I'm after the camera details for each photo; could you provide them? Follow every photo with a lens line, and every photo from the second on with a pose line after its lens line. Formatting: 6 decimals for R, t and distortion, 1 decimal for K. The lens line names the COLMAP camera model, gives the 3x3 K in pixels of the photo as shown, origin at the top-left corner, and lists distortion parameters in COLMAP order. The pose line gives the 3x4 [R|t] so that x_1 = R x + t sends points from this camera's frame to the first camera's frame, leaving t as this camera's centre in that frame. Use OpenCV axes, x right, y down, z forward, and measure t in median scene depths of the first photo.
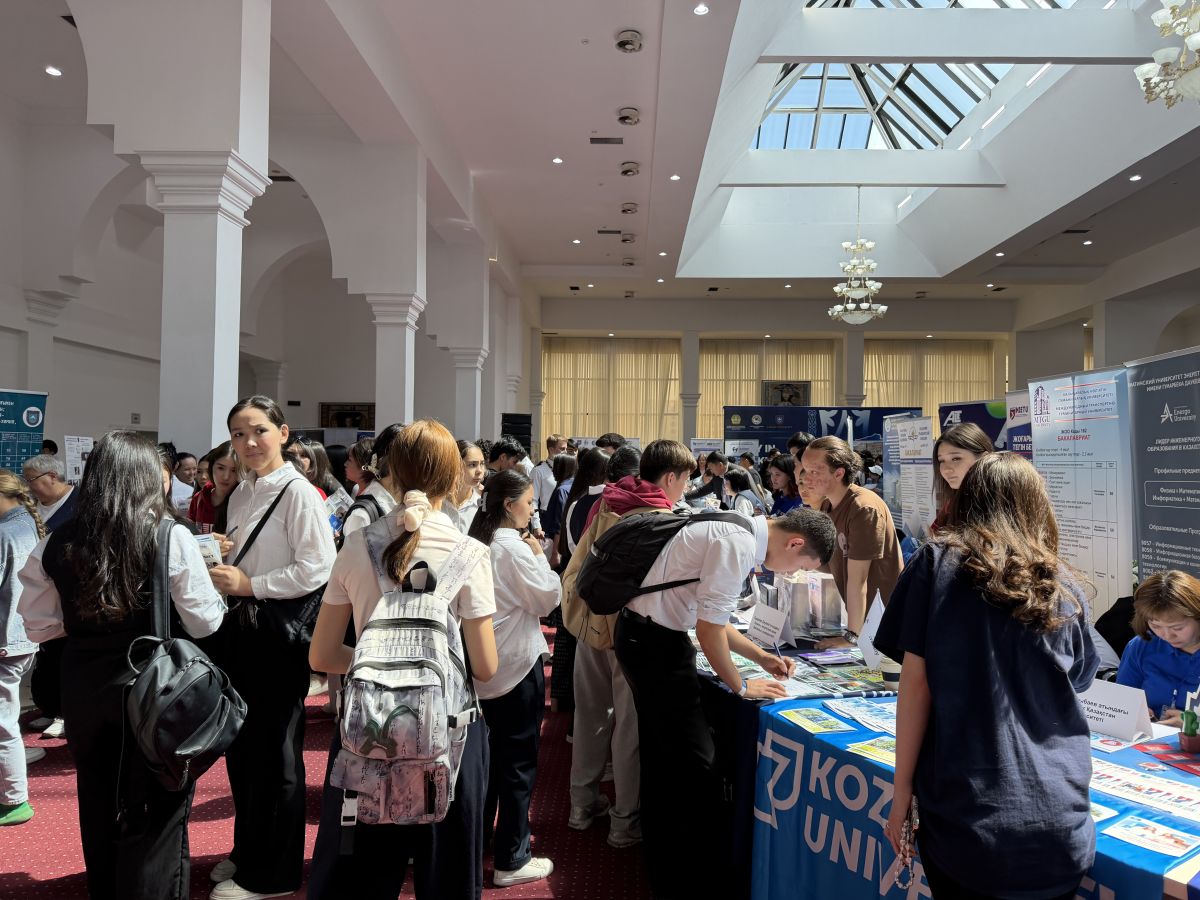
lens RADIAL K [[852.0, 0, 621.1], [0, 852.0, 441.3], [0, 0, 1]] dist [0.017827, -0.003702]
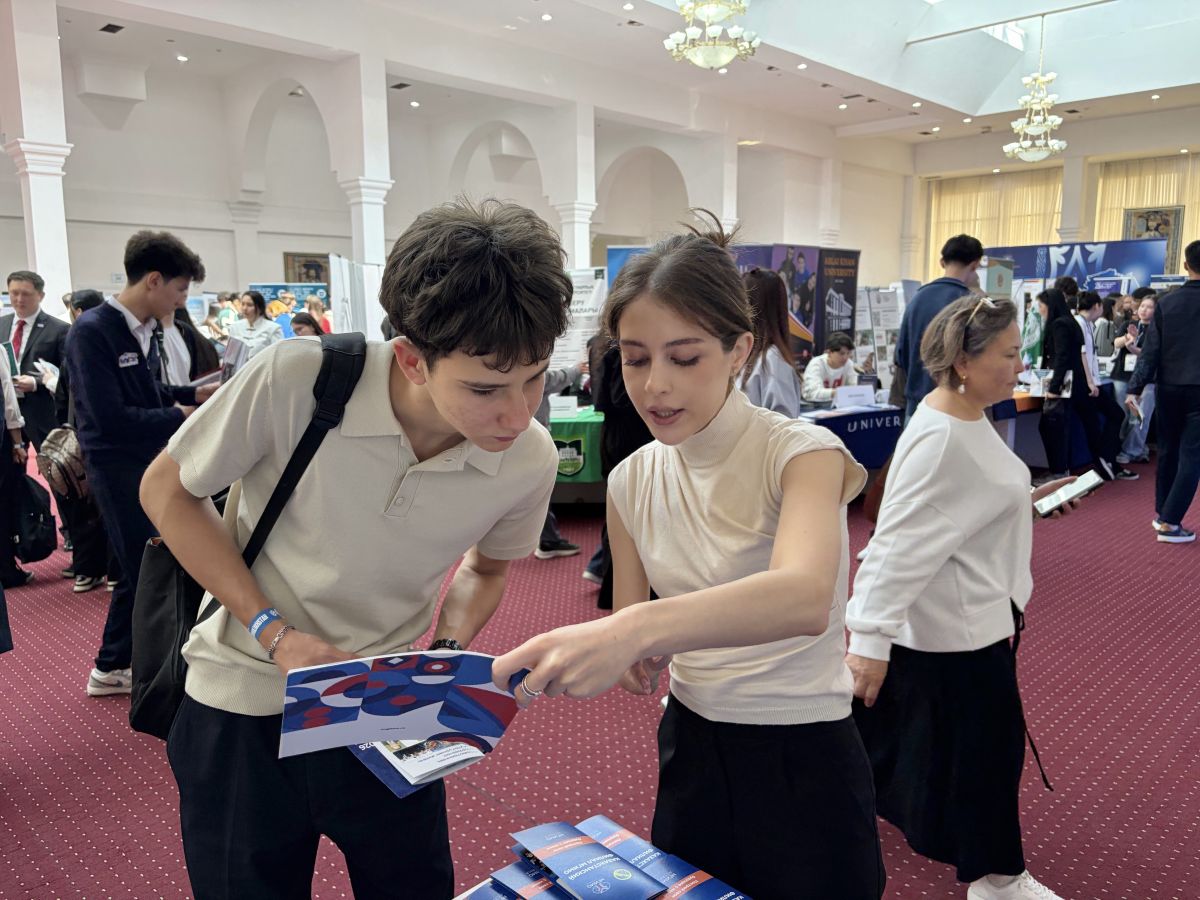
lens RADIAL K [[900.0, 0, 597.2], [0, 900.0, 449.3], [0, 0, 1]] dist [0.000323, -0.016828]
pose [[0.734674, 0.086323, -0.672906, 0.564735], [0.036801, 0.985341, 0.166582, 0.000946], [0.677421, -0.147147, 0.720727, -0.140003]]
